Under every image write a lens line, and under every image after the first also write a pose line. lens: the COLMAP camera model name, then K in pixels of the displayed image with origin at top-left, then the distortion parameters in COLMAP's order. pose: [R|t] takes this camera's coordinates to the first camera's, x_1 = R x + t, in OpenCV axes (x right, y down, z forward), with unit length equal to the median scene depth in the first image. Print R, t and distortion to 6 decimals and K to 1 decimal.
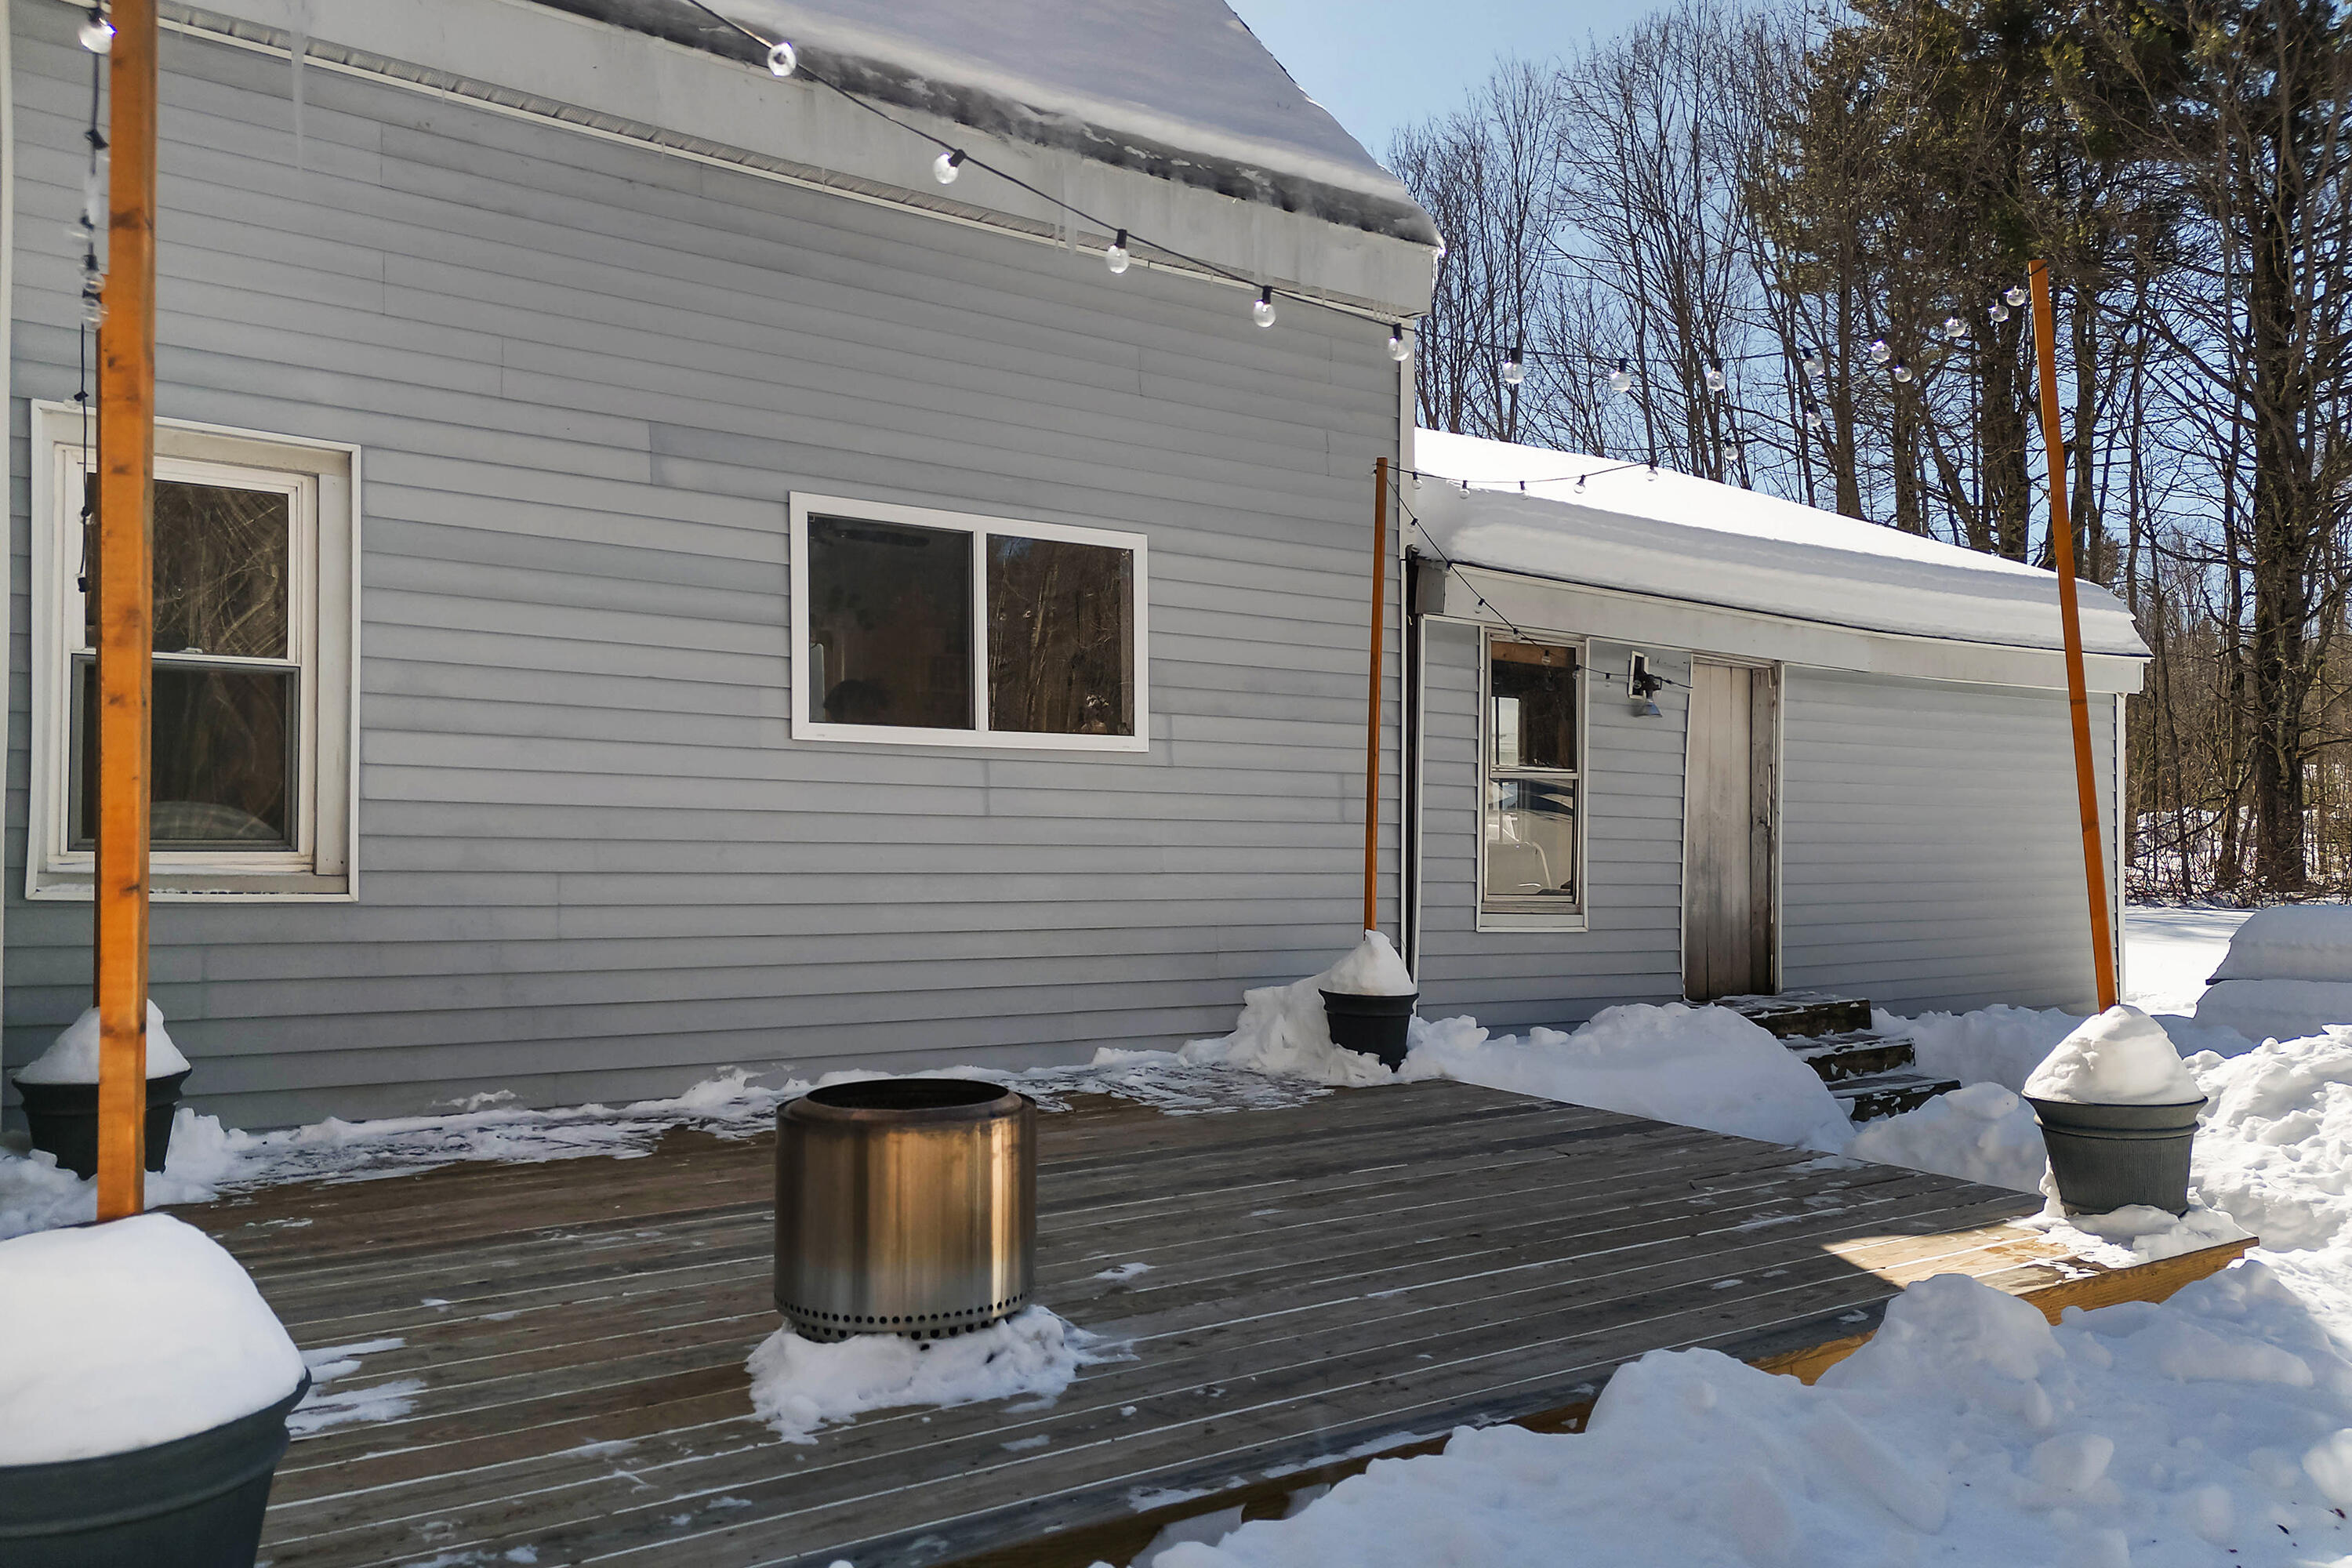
lens RADIAL K [[1720.6, 0, 1183.1], [0, 1720.6, 806.1], [0, 0, 1]] dist [0.073864, -0.029006]
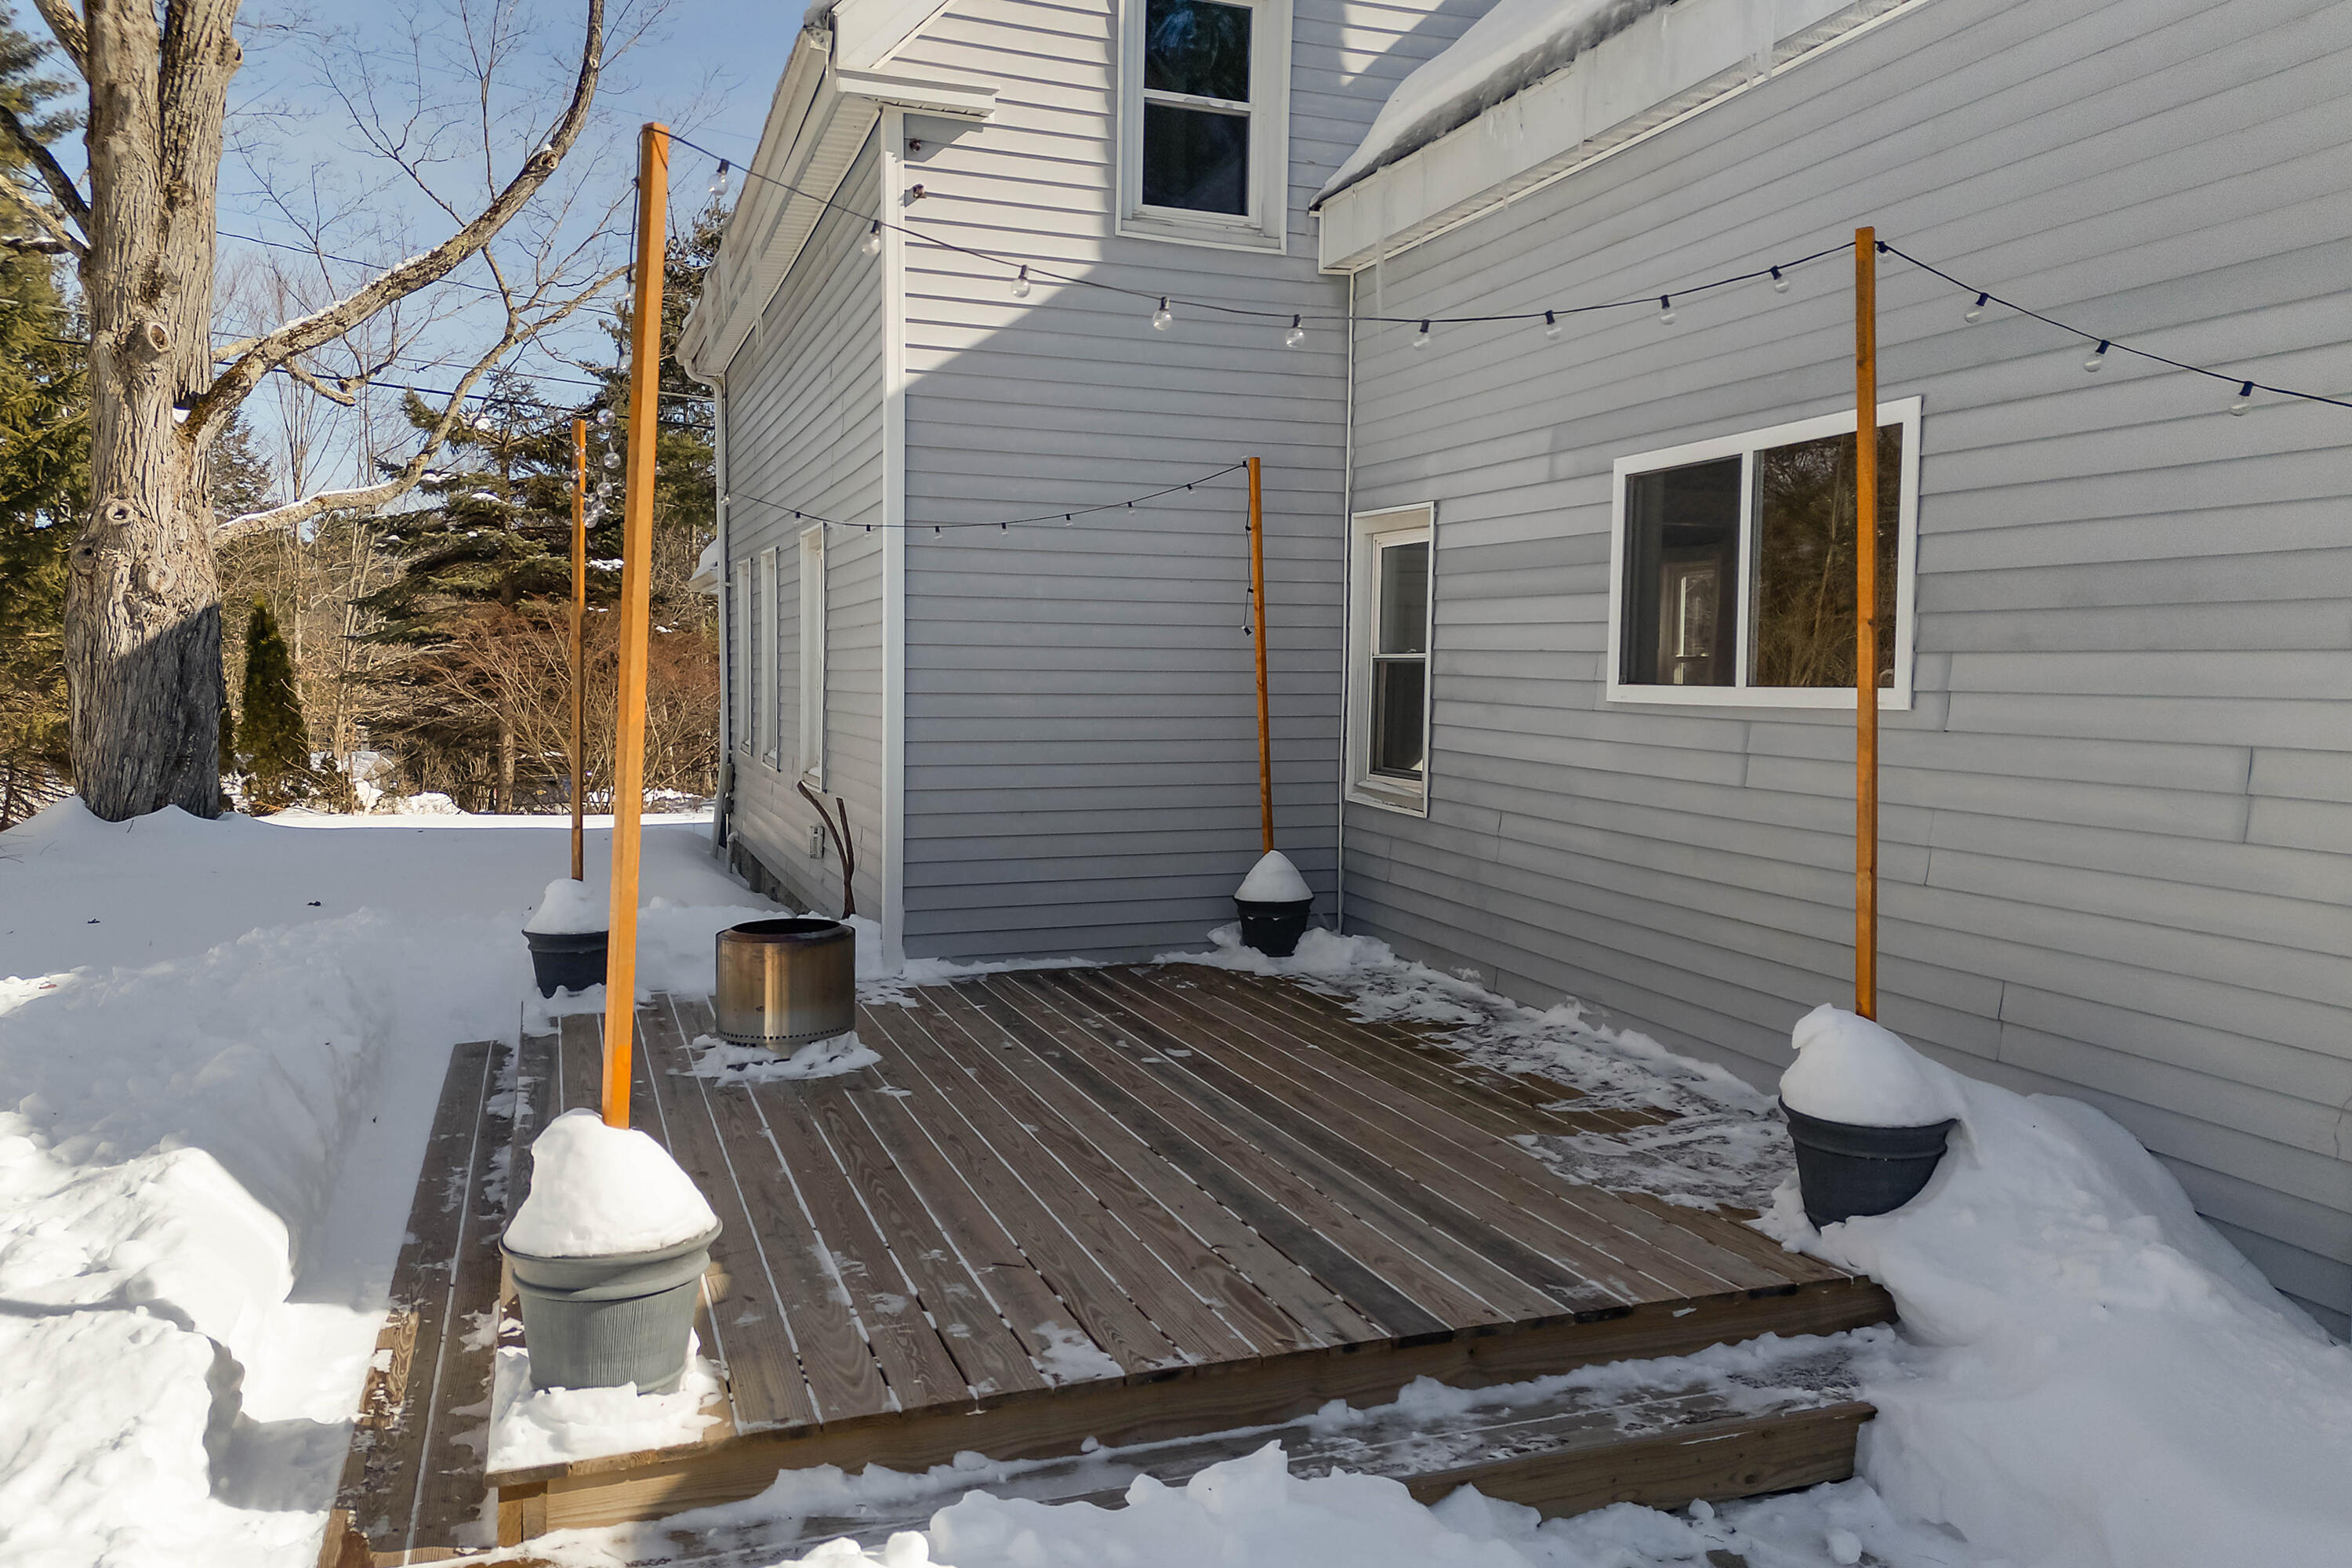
lens RADIAL K [[1720.6, 0, 1166.5], [0, 1720.6, 796.5], [0, 0, 1]] dist [0.073864, -0.029006]
pose [[-0.238375, 0.069125, -0.968710, 0.786661], [0.017701, 0.997607, 0.066831, -0.051865], [0.971012, -0.001216, -0.239029, 0.920280]]
